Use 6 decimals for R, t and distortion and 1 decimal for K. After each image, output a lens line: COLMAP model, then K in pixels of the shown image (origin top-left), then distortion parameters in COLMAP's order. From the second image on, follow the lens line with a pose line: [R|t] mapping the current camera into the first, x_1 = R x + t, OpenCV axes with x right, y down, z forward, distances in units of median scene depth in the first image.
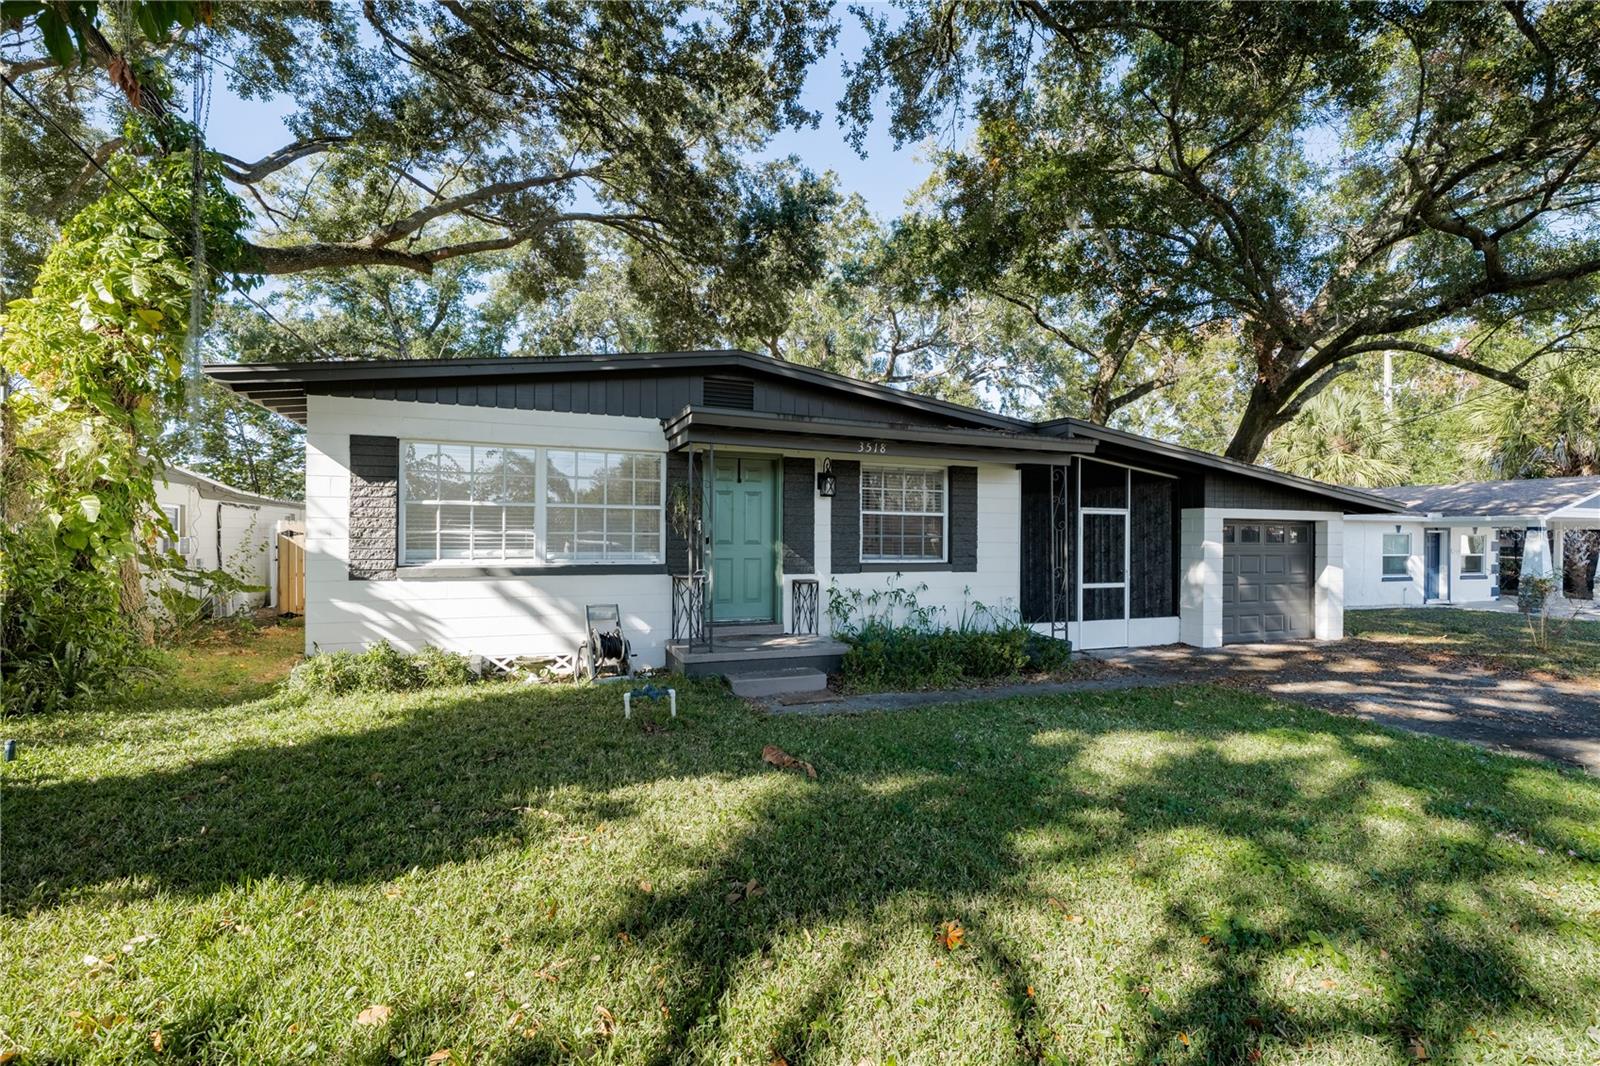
lens RADIAL K [[643.2, 0, 800.4], [0, 643.2, 546.3], [0, 0, 1]] dist [0.000995, 0.000147]
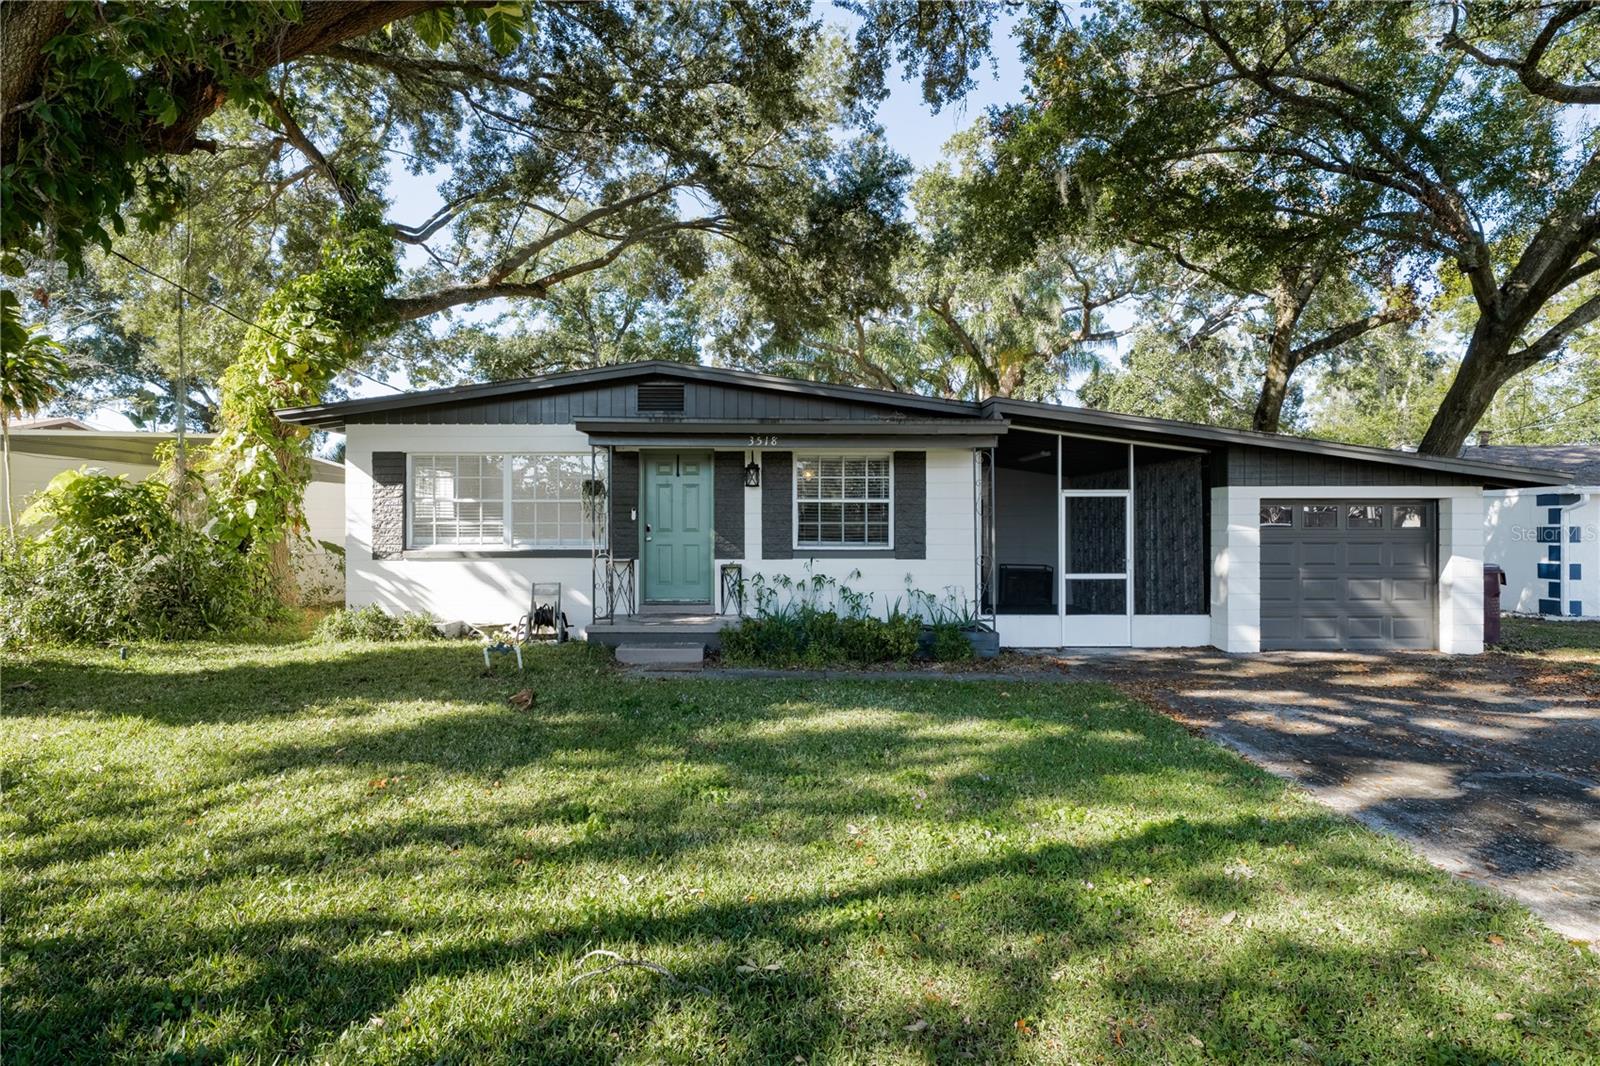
lens RADIAL K [[713.6, 0, 800.0], [0, 713.6, 533.0], [0, 0, 1]] dist [0.001668, 0.000206]
pose [[0.942522, -0.003598, -0.334125, 0.478249], [0.002723, 0.999992, -0.003086, 0.003160], [0.334133, 0.001999, 0.942524, -0.082849]]
